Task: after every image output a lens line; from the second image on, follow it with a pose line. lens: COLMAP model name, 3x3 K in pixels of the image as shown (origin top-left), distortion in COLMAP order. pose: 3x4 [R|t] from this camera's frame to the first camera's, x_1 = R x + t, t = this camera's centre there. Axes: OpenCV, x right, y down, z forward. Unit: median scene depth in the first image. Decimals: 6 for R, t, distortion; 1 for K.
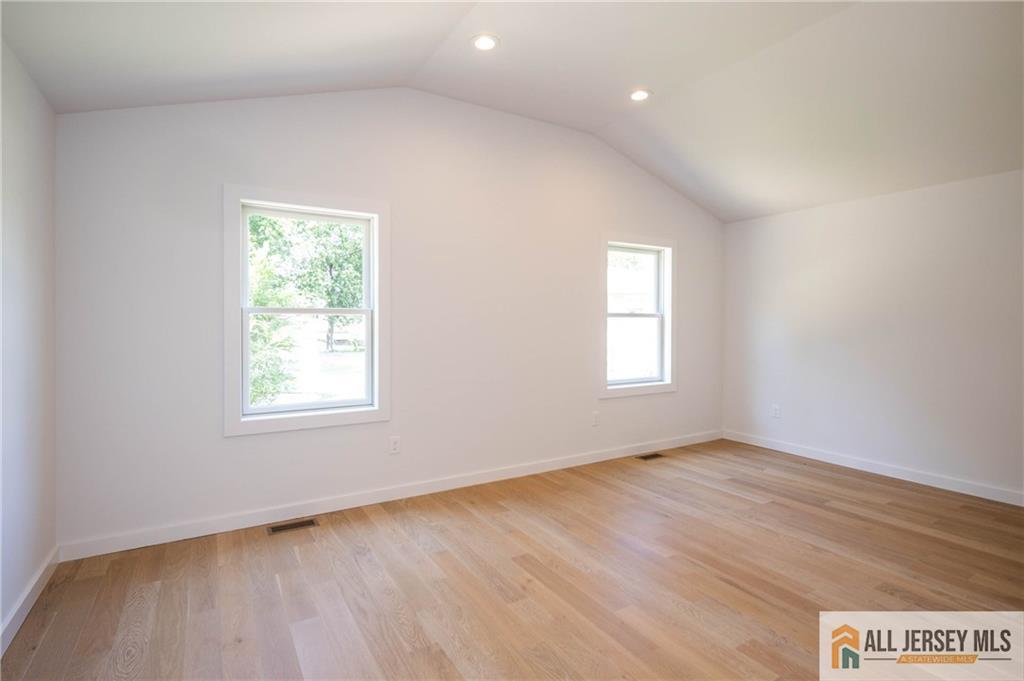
lens RADIAL K [[486.7, 0, 512.0], [0, 486.7, 340.5], [0, 0, 1]] dist [0.019450, -0.000209]
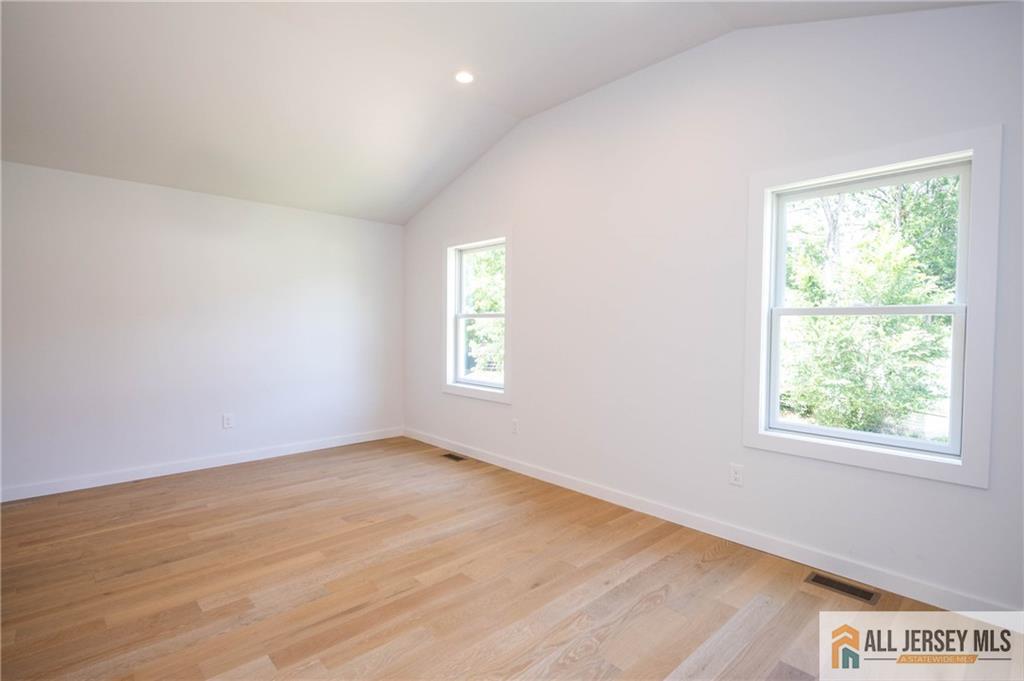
lens RADIAL K [[486.7, 0, 512.0], [0, 486.7, 340.5], [0, 0, 1]] dist [0.019450, -0.000209]
pose [[0.212474, 0.025392, -0.976837, 1.066707], [-0.035698, 0.999197, 0.018208, -0.020901], [0.976515, 0.031002, 0.213209, 0.834287]]
